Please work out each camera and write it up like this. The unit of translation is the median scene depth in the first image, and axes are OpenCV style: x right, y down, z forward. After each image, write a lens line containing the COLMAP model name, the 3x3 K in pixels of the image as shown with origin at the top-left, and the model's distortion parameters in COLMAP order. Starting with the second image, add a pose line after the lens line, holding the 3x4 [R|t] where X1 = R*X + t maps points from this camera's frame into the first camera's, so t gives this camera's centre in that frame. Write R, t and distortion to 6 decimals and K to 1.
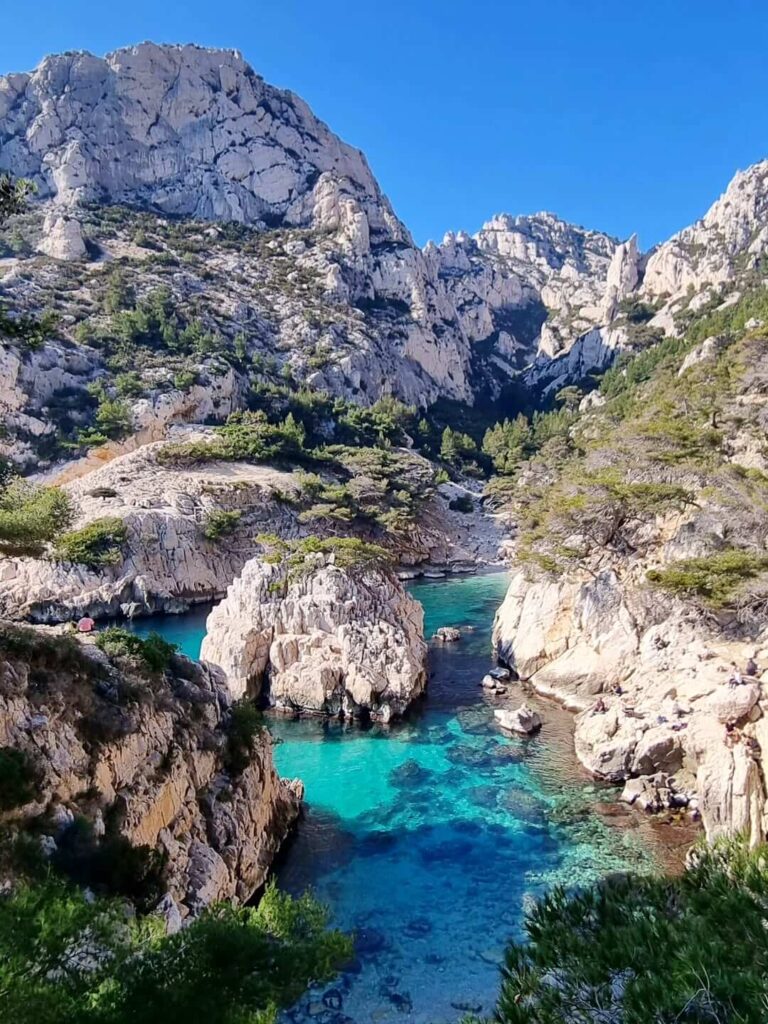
lens RADIAL K [[916.5, 0, 384.0], [0, 916.5, 512.0], [0, 0, 1]] dist [-0.040648, 0.012871]
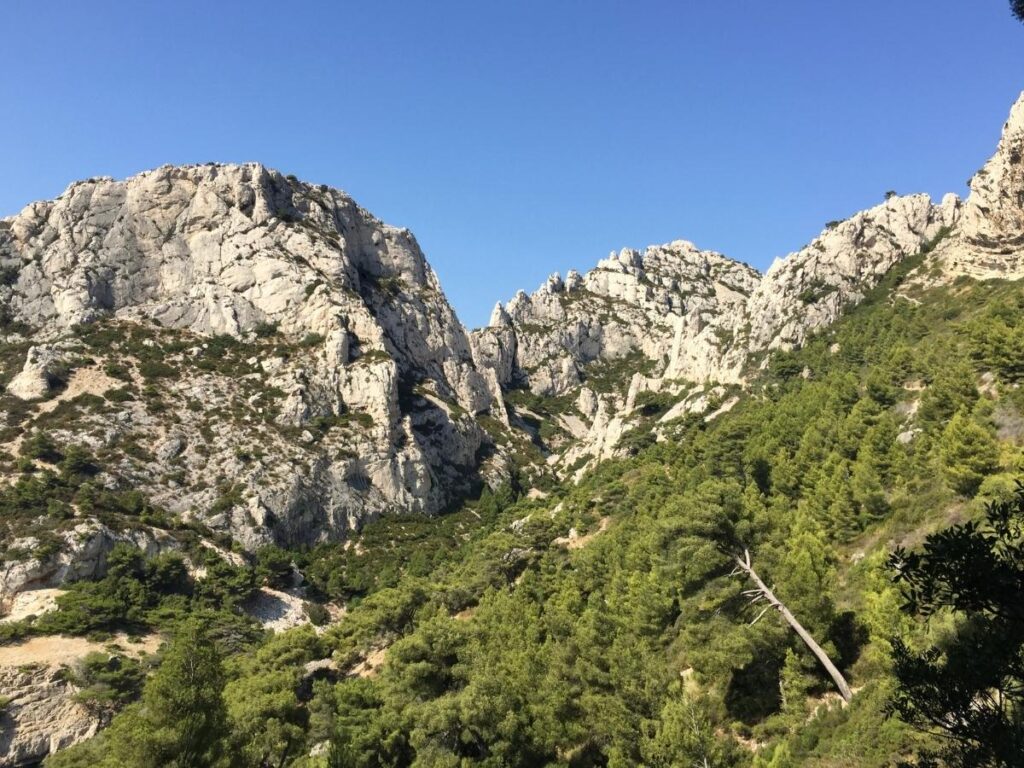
lens RADIAL K [[1052.9, 0, 512.0], [0, 1052.9, 384.0], [0, 0, 1]] dist [0.003721, -0.001810]
pose [[0.990962, 0.034734, -0.129569, 0.324756], [-0.047480, 0.994189, -0.096615, -0.147358], [0.125460, 0.101893, 0.986852, -0.185395]]
